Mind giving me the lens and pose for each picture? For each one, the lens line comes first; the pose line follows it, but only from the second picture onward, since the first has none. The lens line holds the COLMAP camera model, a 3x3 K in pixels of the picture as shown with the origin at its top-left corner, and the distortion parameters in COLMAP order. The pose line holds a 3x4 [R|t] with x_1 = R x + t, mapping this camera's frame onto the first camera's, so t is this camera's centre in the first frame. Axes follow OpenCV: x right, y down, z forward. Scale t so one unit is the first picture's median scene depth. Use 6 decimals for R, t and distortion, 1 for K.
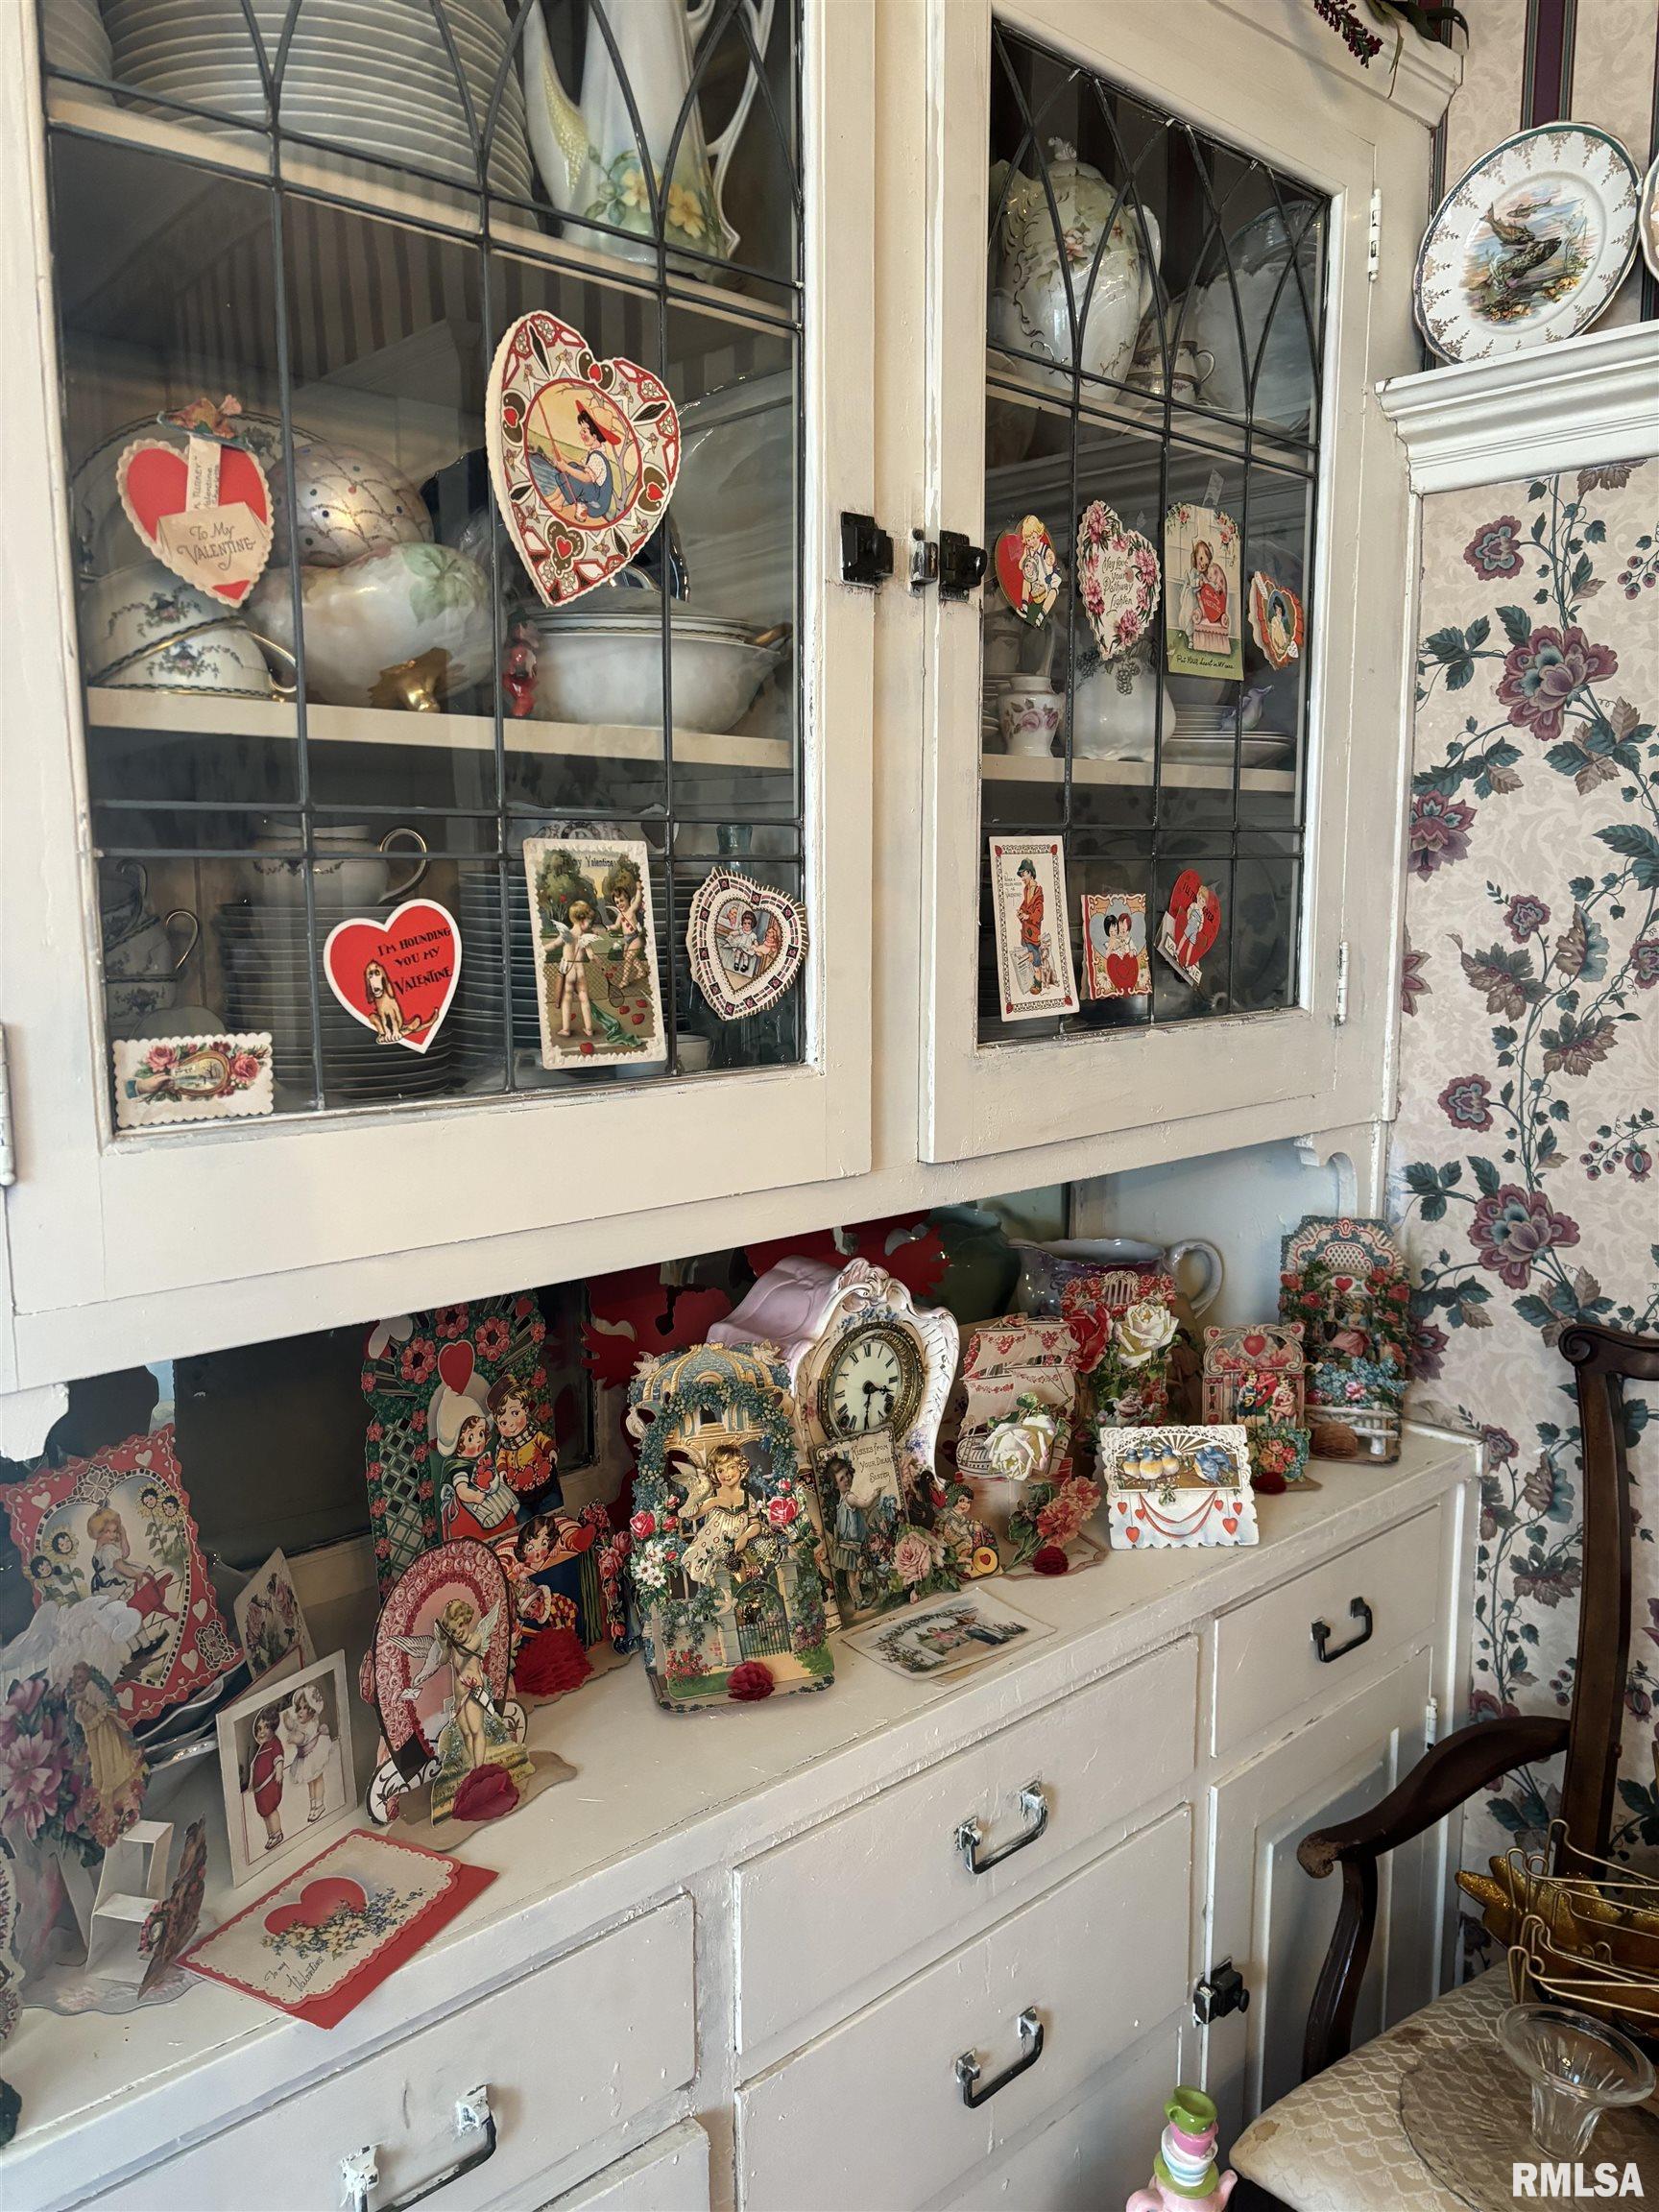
lens RADIAL K [[1657.8, 0, 819.1], [0, 1657.8, 1085.9], [0, 0, 1]] dist [0.046151, -0.052785]
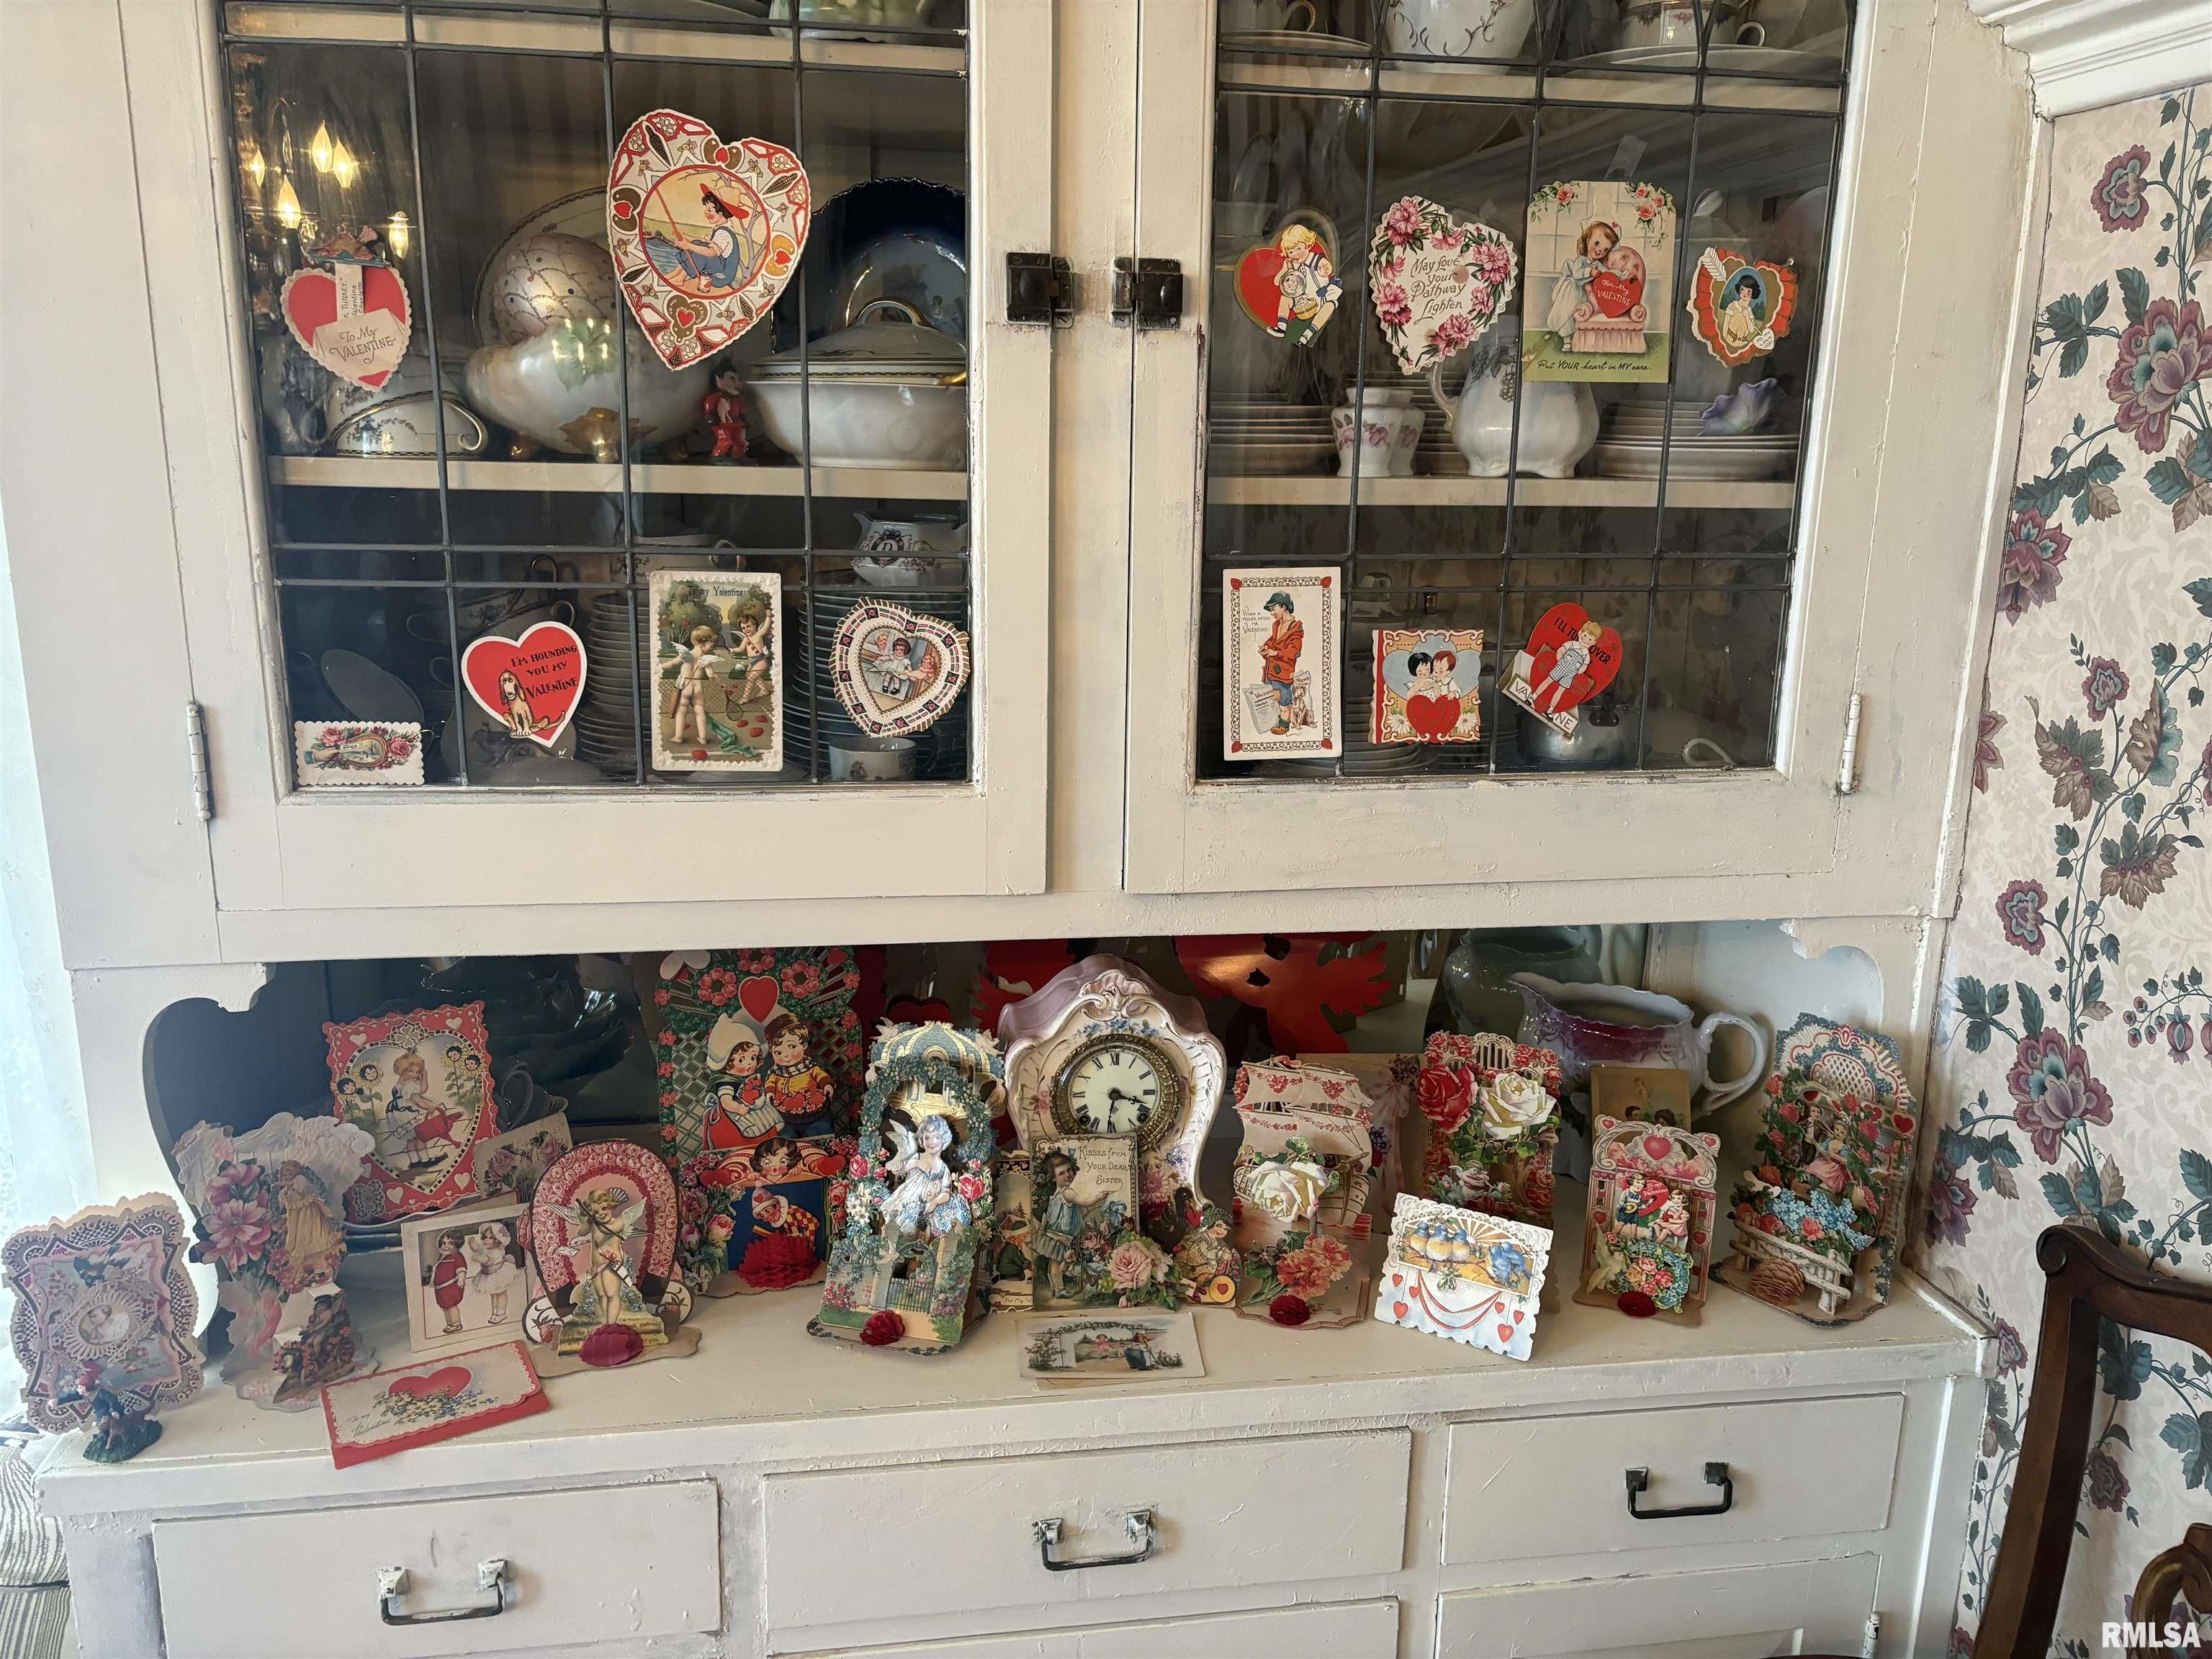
lens RADIAL K [[1657.8, 0, 1124.3], [0, 1657.8, 795.3], [0, 0, 1]] dist [0.046151, -0.052785]
pose [[0.834061, 0.133428, -0.535294, 0.580333], [-0.091494, 0.990329, 0.104289, -0.113610], [0.544033, -0.038007, 0.838203, 0.153580]]
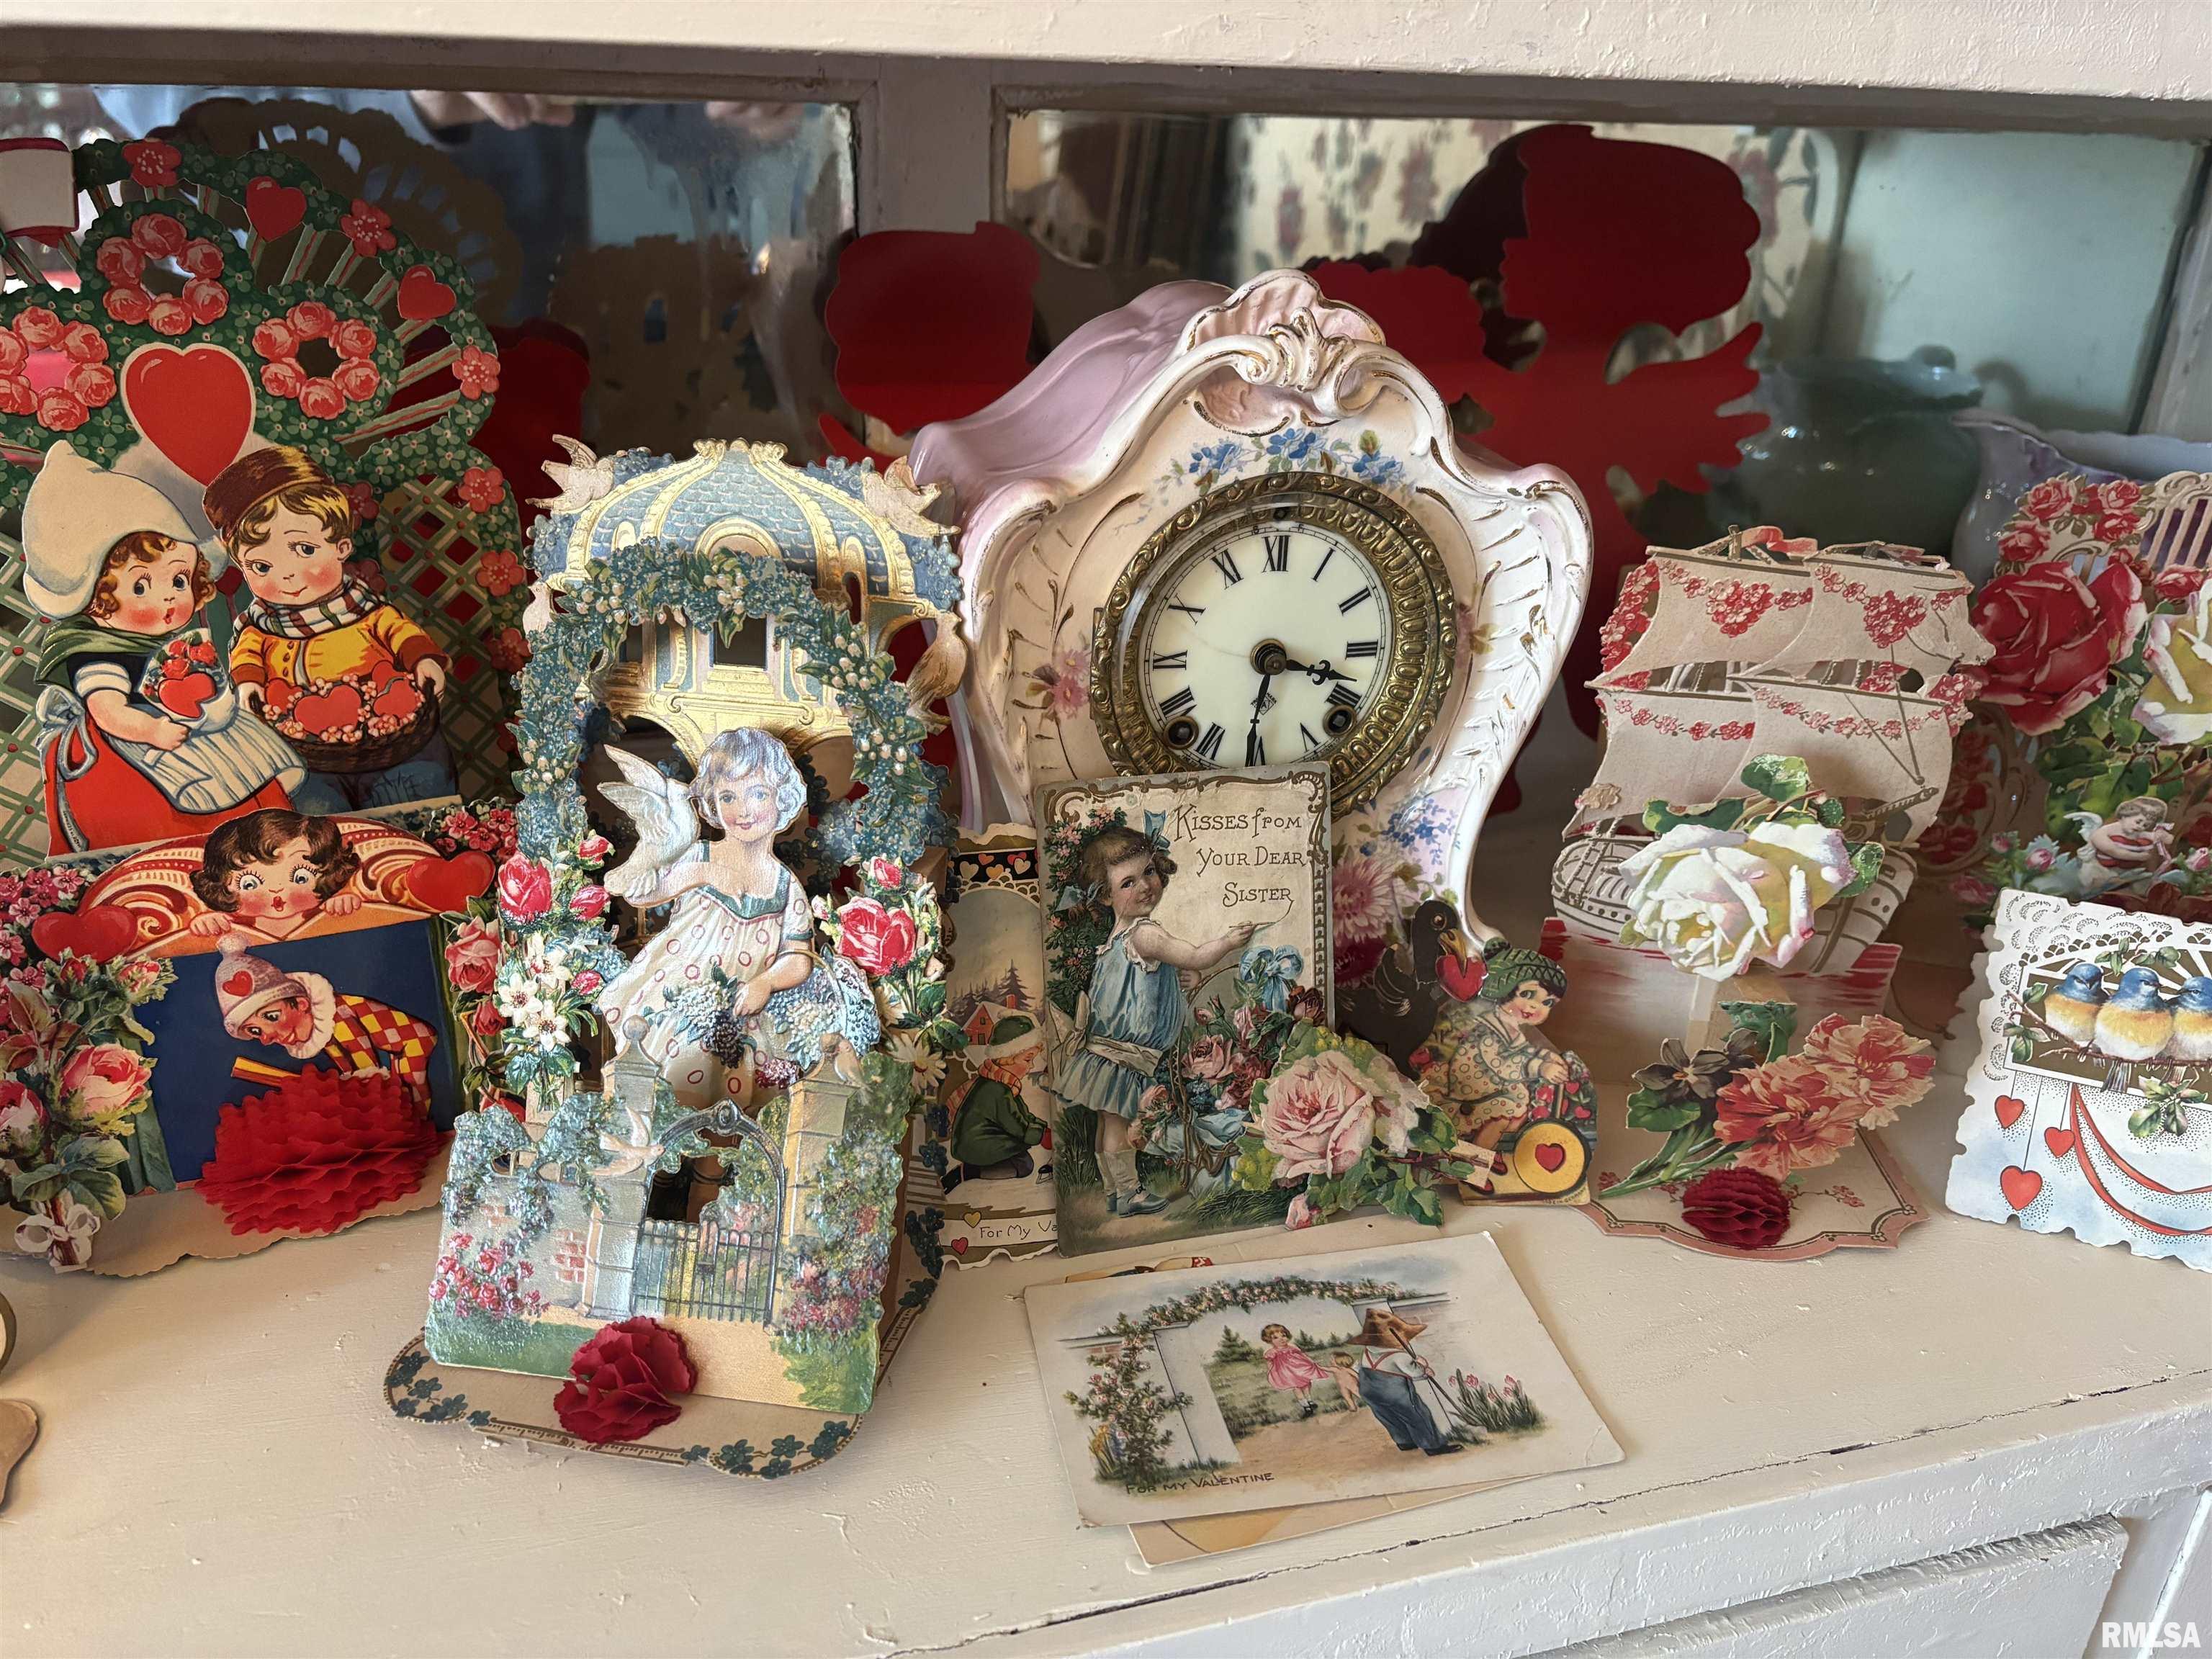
lens RADIAL K [[1657.8, 0, 1122.8], [0, 1657.8, 810.8], [0, 0, 1]] dist [0.046151, -0.052785]
pose [[0.897879, 0.213989, -0.384737, 0.150974], [-0.094017, 0.946962, 0.307285, 0.110322], [0.430087, -0.239732, 0.870376, 0.690818]]
